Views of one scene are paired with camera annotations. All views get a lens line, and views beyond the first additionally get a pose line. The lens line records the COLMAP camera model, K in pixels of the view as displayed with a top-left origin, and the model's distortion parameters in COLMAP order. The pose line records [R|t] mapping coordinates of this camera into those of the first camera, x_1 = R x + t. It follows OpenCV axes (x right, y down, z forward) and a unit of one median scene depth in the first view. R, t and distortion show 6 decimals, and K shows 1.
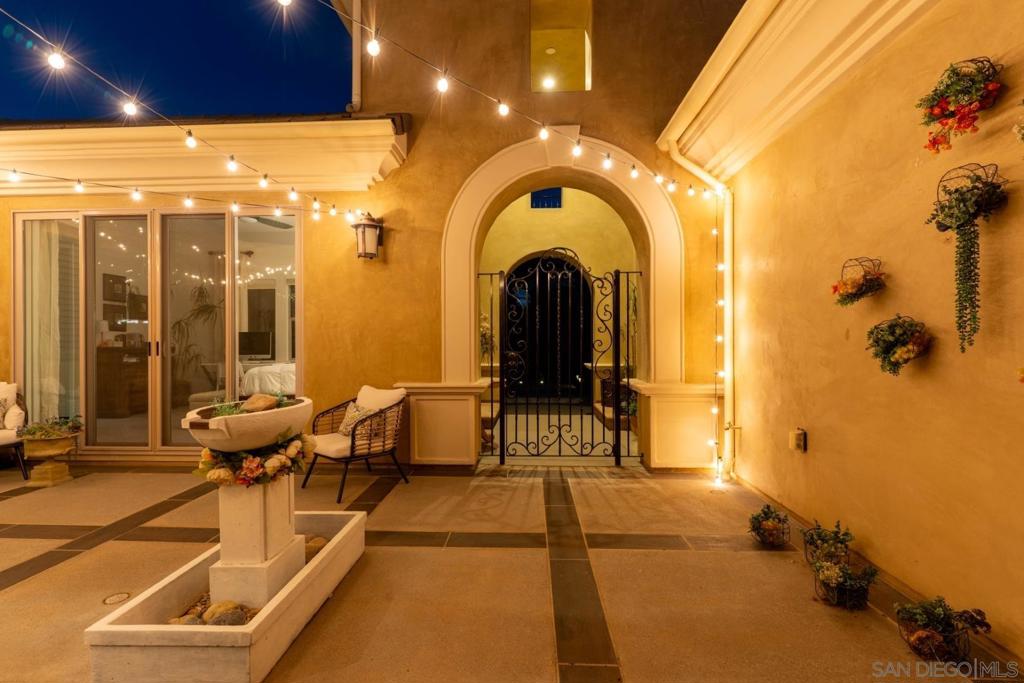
lens RADIAL K [[484.5, 0, 509.4], [0, 484.5, 341.4], [0, 0, 1]] dist [0.003803, 0.000712]
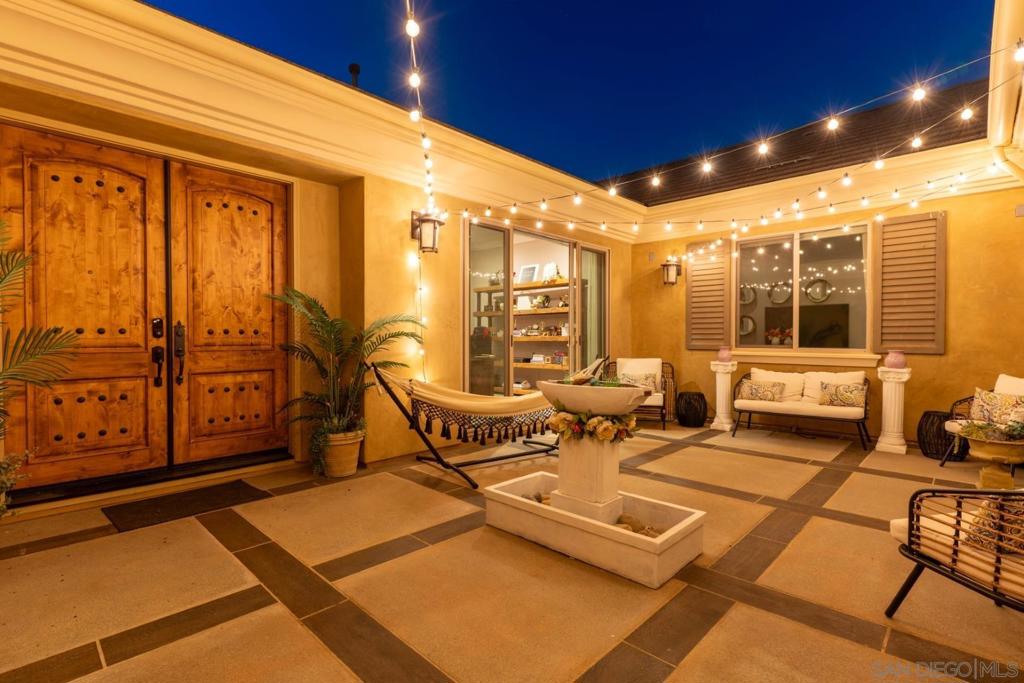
lens RADIAL K [[484.5, 0, 505.3], [0, 484.5, 342.8], [0, 0, 1]] dist [0.003803, 0.000712]
pose [[-0.661905, 0.011251, -0.749504, 0.294975], [0.003081, 0.999920, 0.012289, 0.003363], [0.749582, 0.005824, -0.661886, 0.830859]]
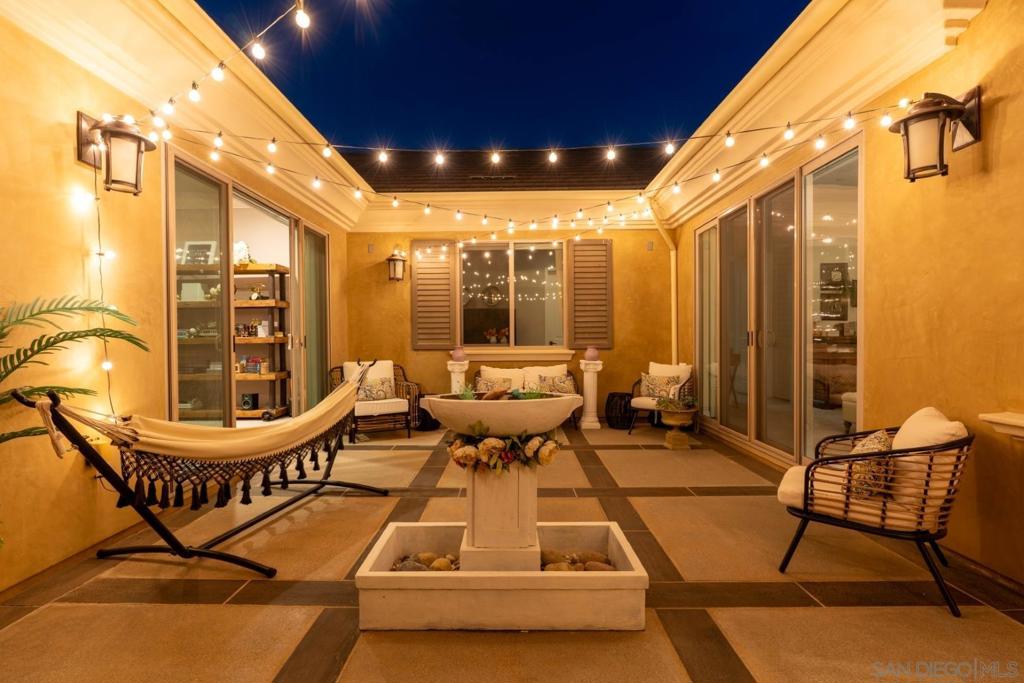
lens RADIAL K [[484.5, 0, 504.4], [0, 484.5, 340.7], [0, 0, 1]] dist [0.003803, 0.000712]
pose [[0.028678, 0.010878, -0.999530, 0.240301], [0.009515, 0.999893, 0.011155, 0.003454], [0.999543, -0.009831, 0.028572, 0.482334]]
